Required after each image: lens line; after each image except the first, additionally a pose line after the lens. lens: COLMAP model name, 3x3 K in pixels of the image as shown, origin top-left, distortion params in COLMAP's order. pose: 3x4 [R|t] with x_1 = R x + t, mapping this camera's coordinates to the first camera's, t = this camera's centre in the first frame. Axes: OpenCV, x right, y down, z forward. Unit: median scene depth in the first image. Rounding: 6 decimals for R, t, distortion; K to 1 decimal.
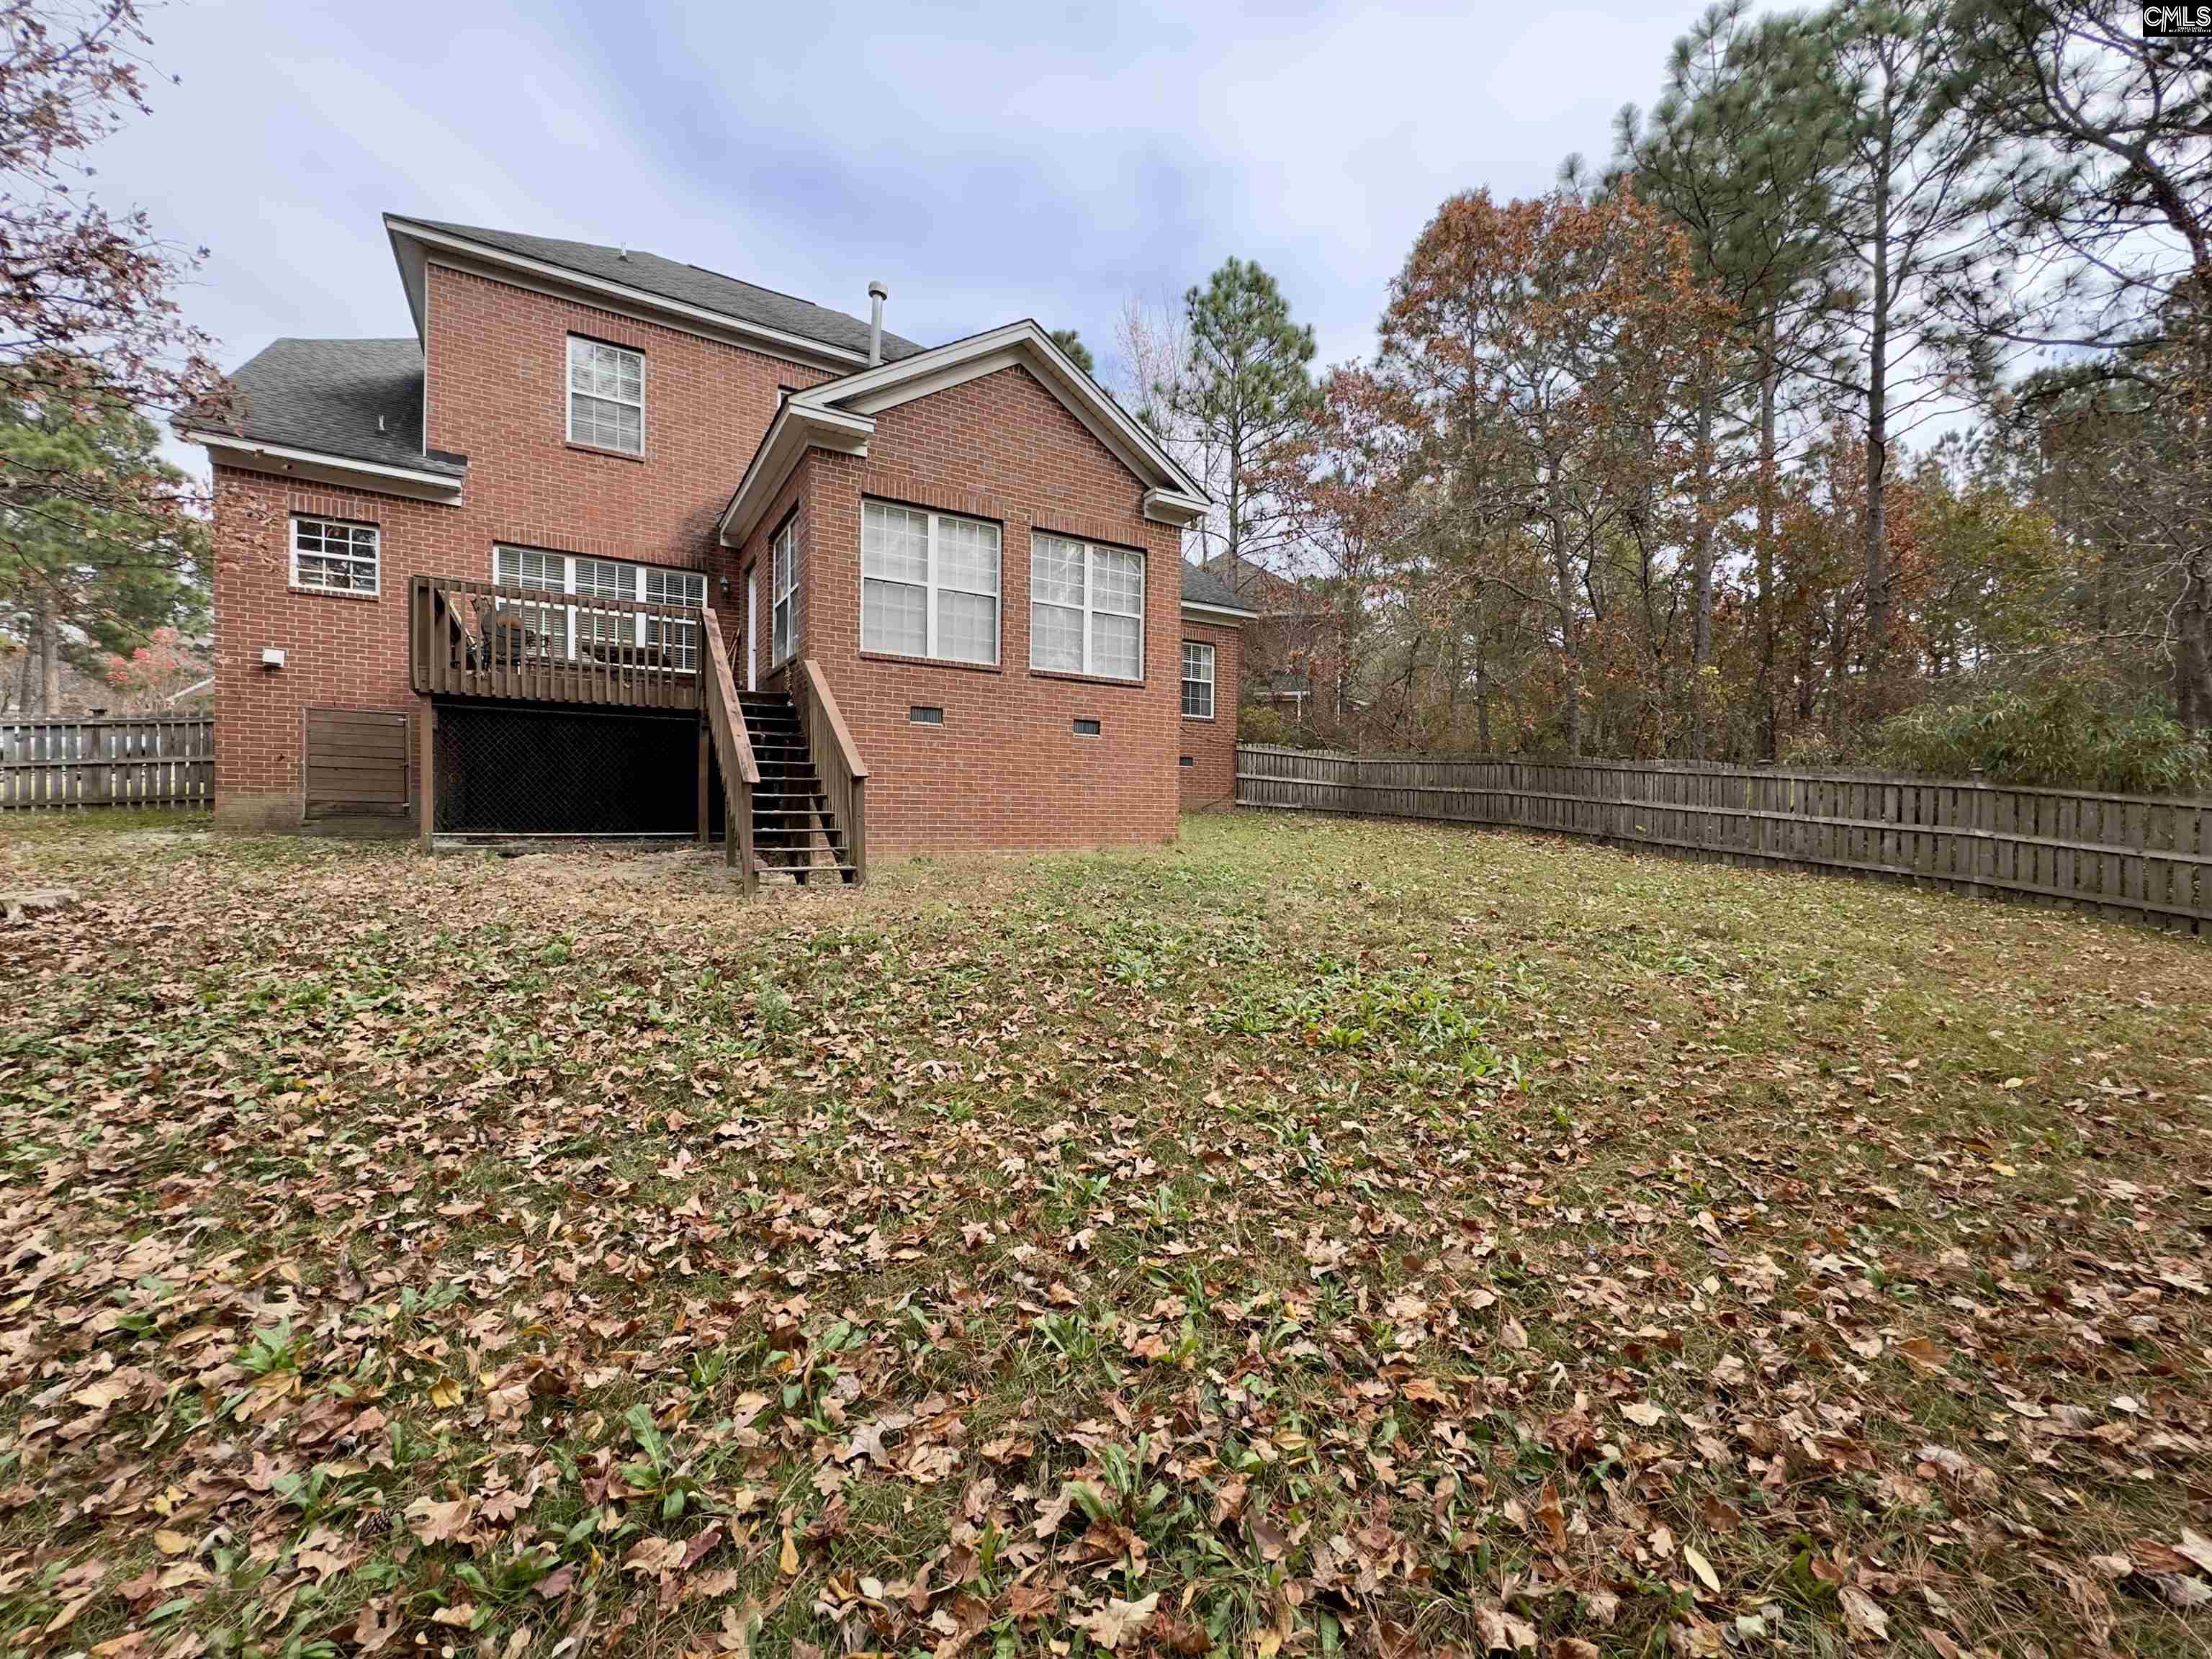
lens RADIAL K [[882.6, 0, 1105.0], [0, 882.6, 831.9], [0, 0, 1]] dist [-0.002814, -0.000082]
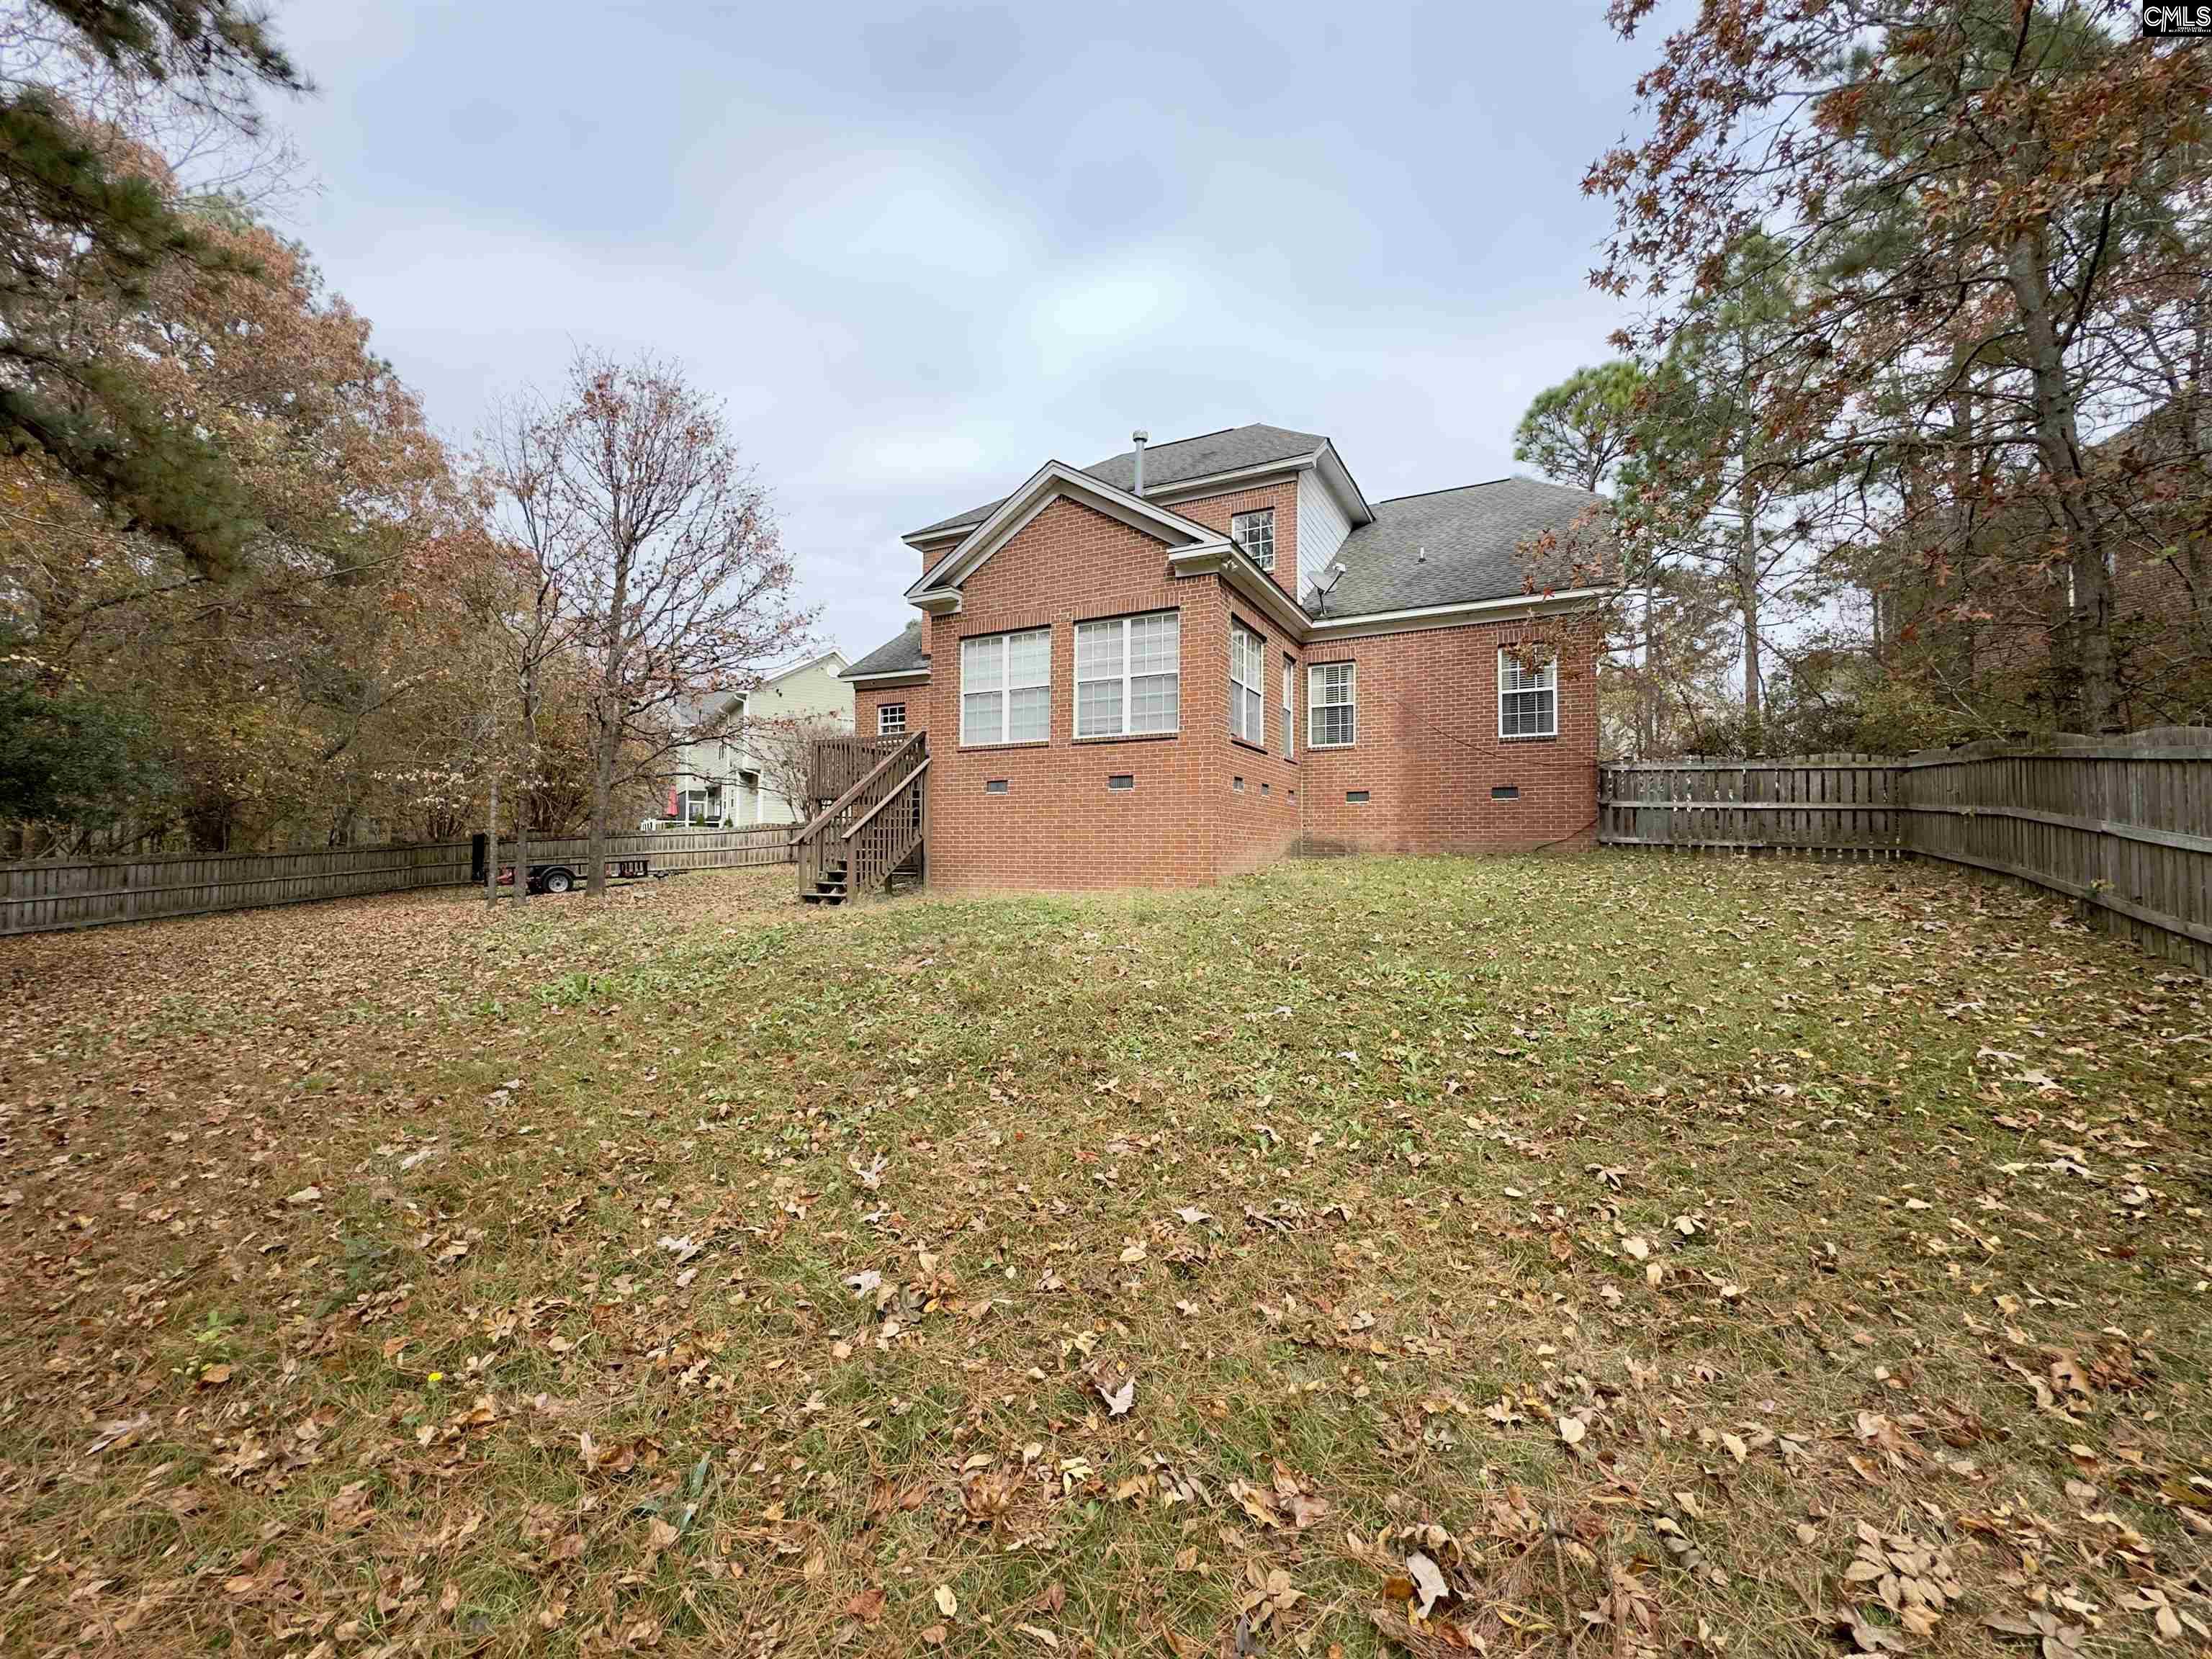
lens RADIAL K [[882.6, 0, 1105.0], [0, 882.6, 831.9], [0, 0, 1]] dist [-0.002814, -0.000082]
pose [[0.522049, -0.032669, -0.852290, 0.955294], [-0.013325, 0.998832, -0.046448, -0.003824], [0.852811, 0.035605, 0.521004, 0.419742]]
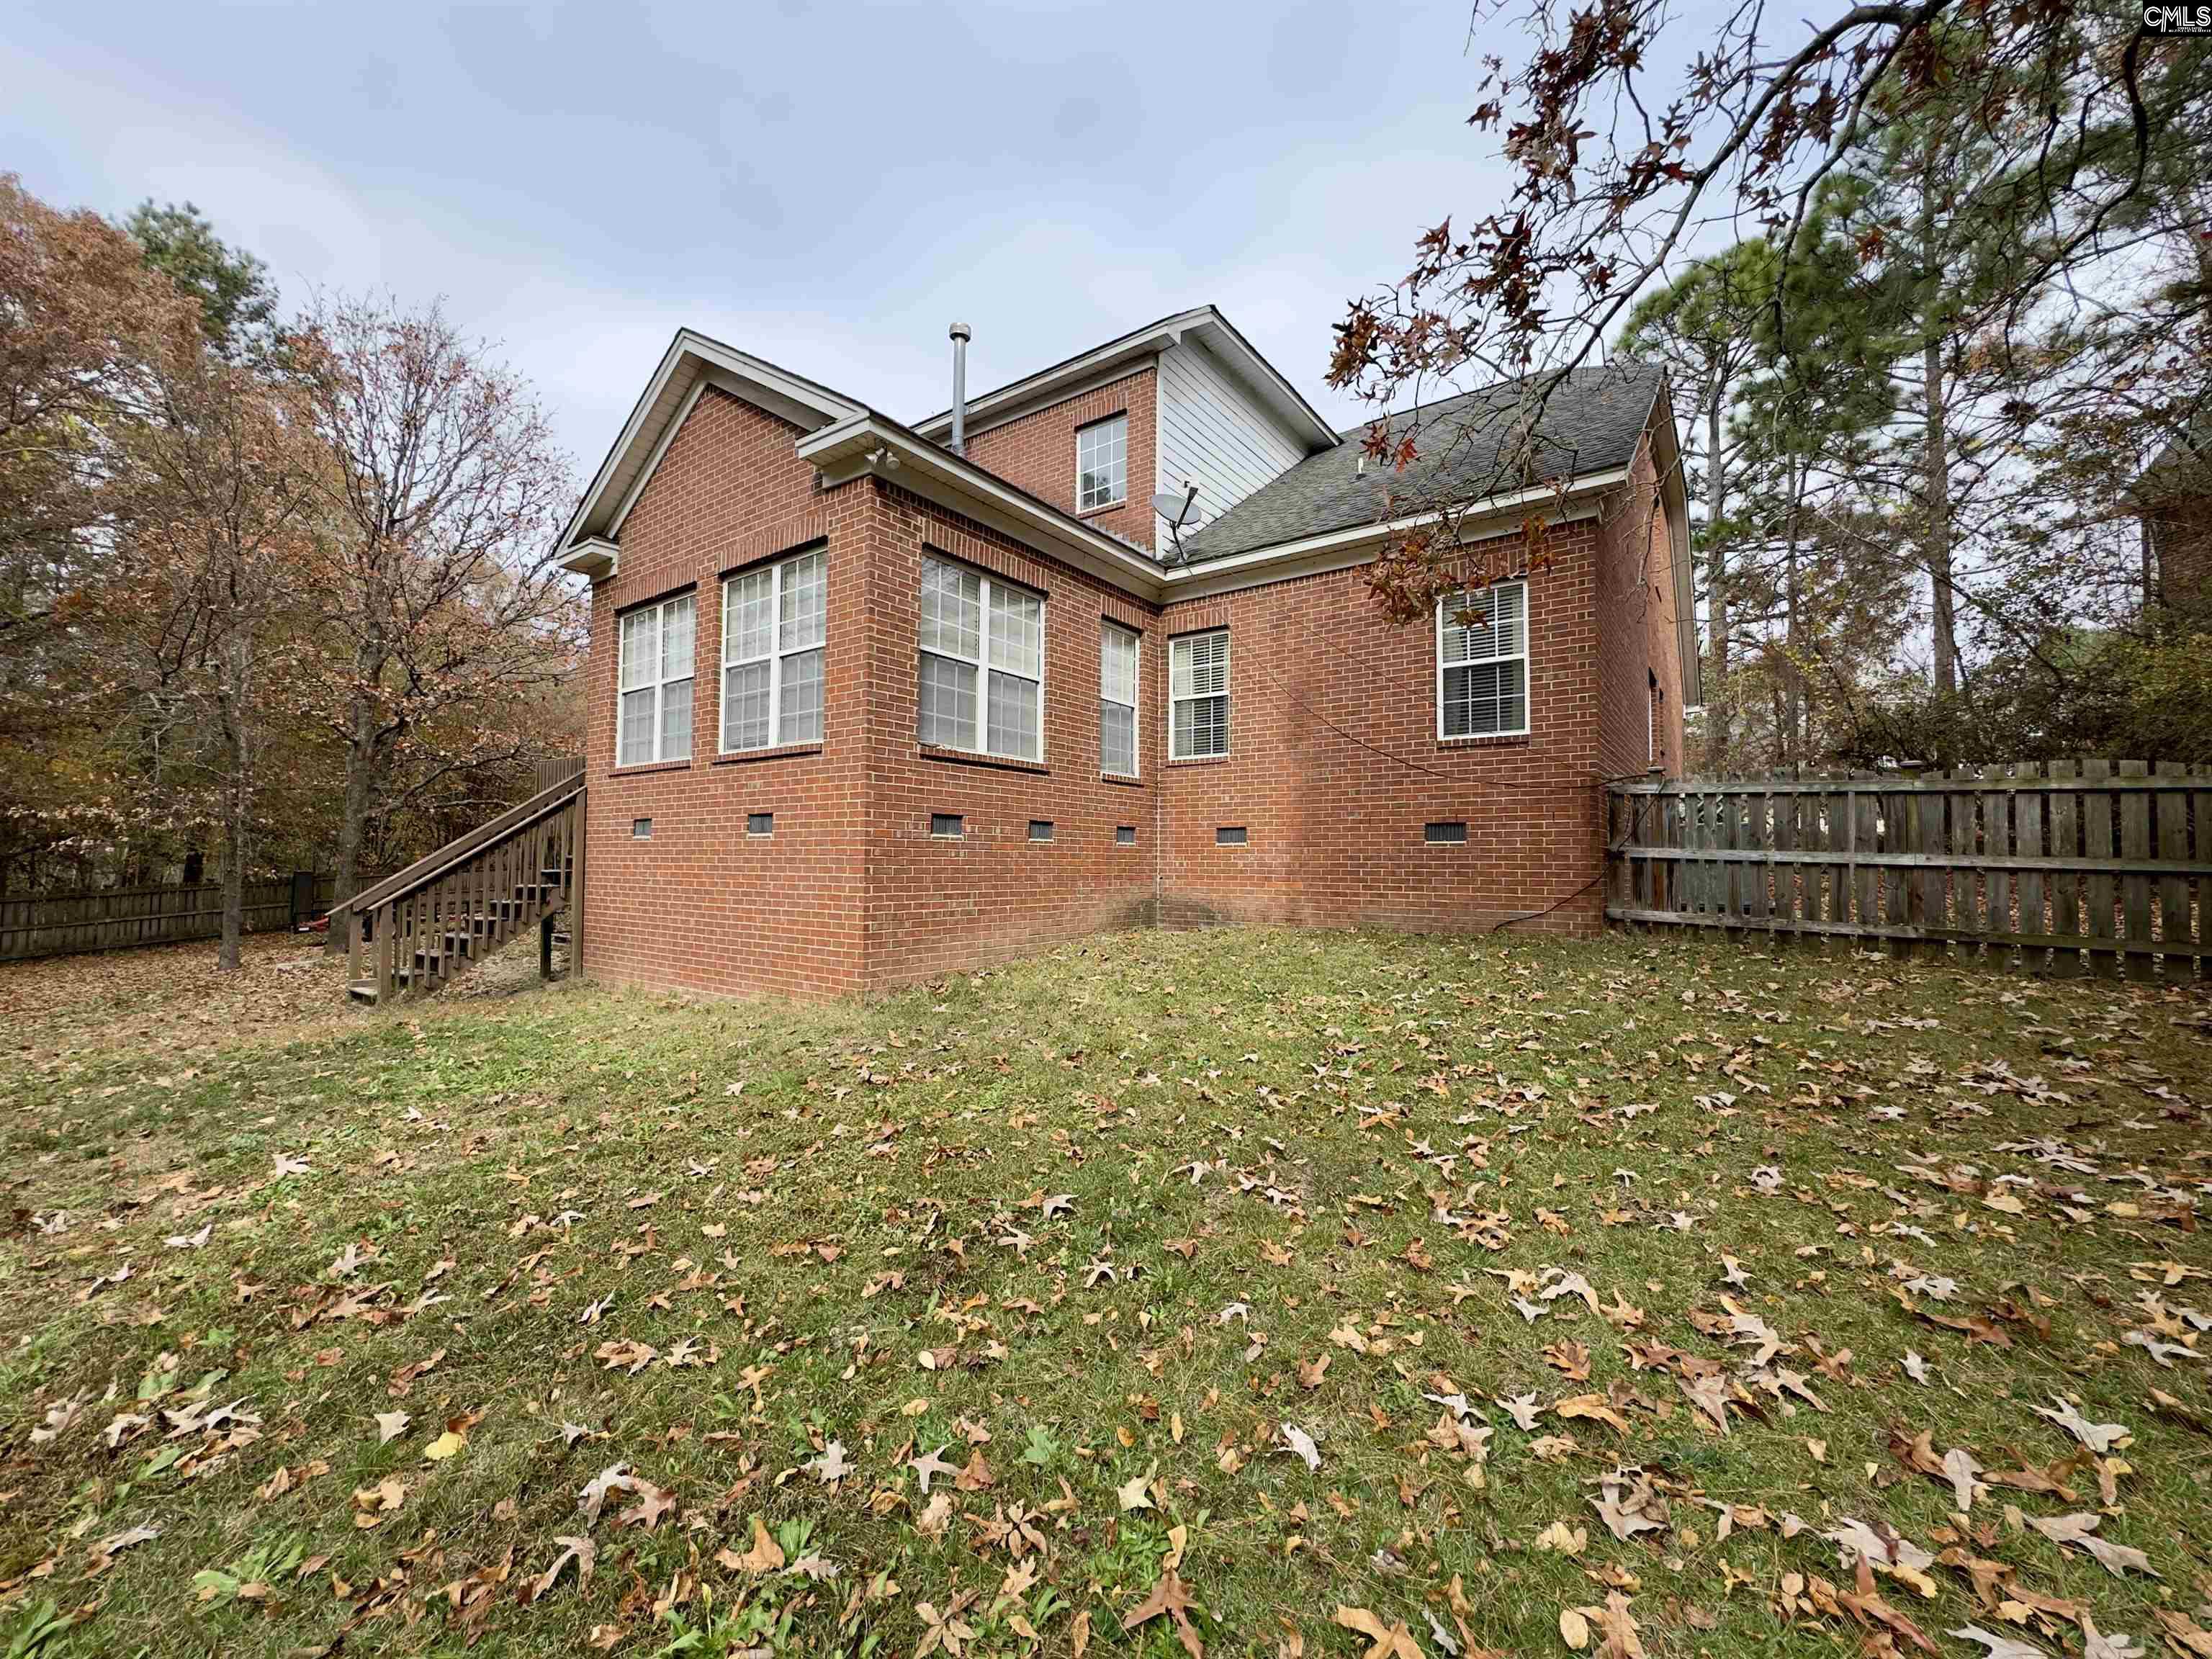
lens RADIAL K [[882.6, 0, 1105.0], [0, 882.6, 831.9], [0, 0, 1]] dist [-0.002814, -0.000082]
pose [[0.390779, -0.043051, -0.919477, 0.757821], [-0.017589, 0.998374, -0.054221, -0.082550], [0.920317, 0.037361, 0.389386, 1.017878]]
